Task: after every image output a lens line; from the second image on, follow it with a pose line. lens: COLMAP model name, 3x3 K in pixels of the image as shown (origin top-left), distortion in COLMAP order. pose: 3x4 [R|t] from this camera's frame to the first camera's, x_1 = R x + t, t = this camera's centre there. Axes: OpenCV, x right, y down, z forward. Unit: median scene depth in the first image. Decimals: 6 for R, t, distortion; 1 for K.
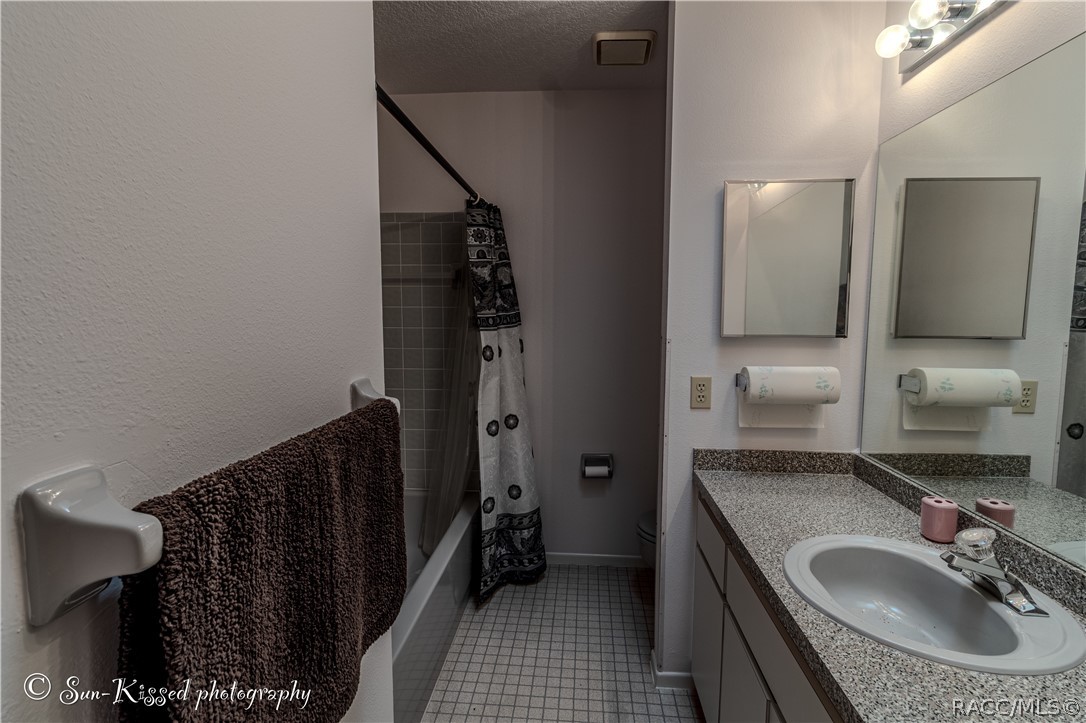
lens RADIAL K [[520.3, 0, 531.5], [0, 520.3, 349.6], [0, 0, 1]] dist [0.000843, 0.001792]
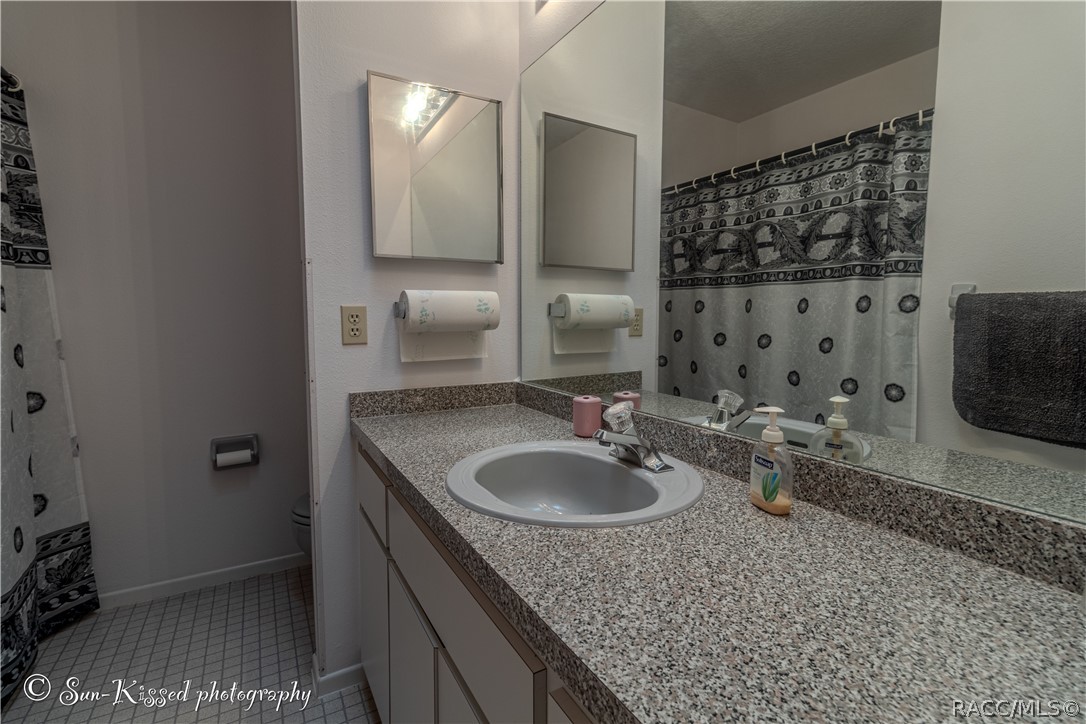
lens RADIAL K [[520.3, 0, 545.5], [0, 520.3, 364.6], [0, 0, 1]] dist [0.000843, 0.001792]
pose [[0.817499, -0.058856, 0.572915, 0.101376], [0.051182, 0.998253, 0.029519, 0.142543], [-0.573652, 0.005191, 0.819083, 0.157347]]
